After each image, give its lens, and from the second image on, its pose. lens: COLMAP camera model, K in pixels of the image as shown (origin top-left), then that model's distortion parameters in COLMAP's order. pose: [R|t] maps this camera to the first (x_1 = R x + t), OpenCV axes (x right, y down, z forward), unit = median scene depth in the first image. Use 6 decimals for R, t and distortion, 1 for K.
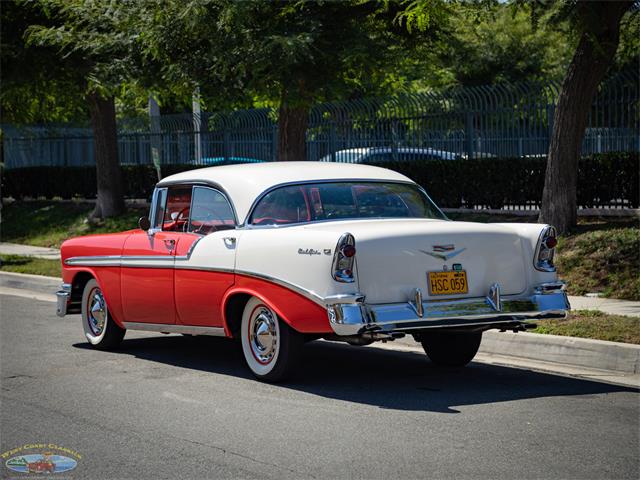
lens RADIAL K [[1771.2, 0, 320.0], [0, 1771.2, 240.0], [0, 0, 1]] dist [0.656416, 0.206749]
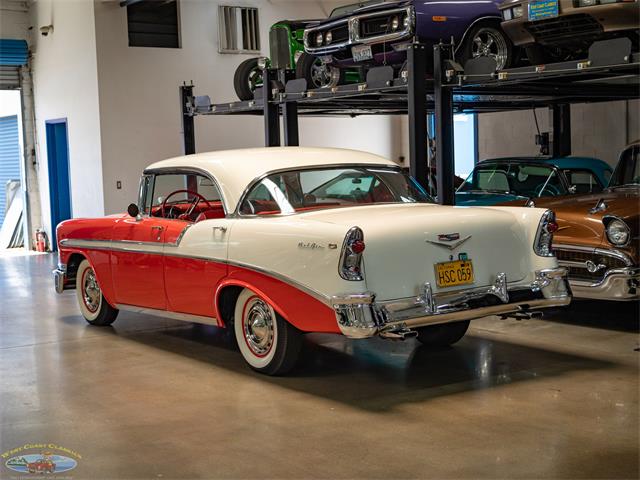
lens RADIAL K [[1159.8, 0, 320.0], [0, 1159.8, 240.0], [0, 0, 1]] dist [0.006497, 0.015707]
pose [[0.997776, -0.022119, 0.062886, -0.036159], [0.019239, 0.998754, 0.046039, -0.022395], [-0.063826, -0.044726, 0.996958, 0.358807]]
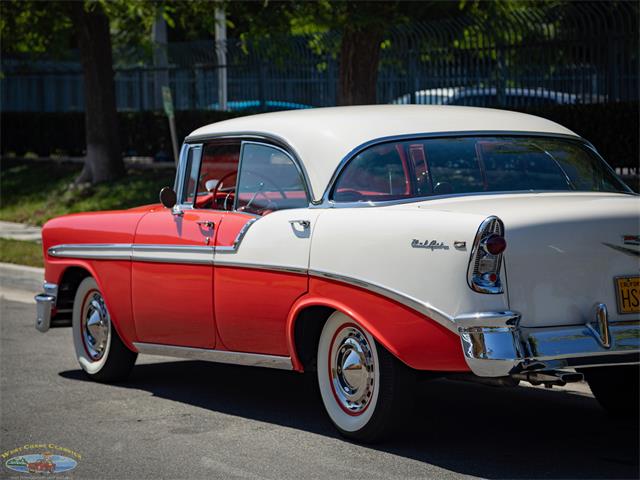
lens RADIAL K [[2243.2, 0, 320.0], [0, 2243.2, 240.0], [0, 0, 1]] dist [0.877882, 0.562801]
pose [[0.999846, 0.005169, -0.016789, -0.029386], [-0.004929, 0.999886, 0.014300, -0.005967], [0.016861, -0.014215, 0.999757, 0.167413]]
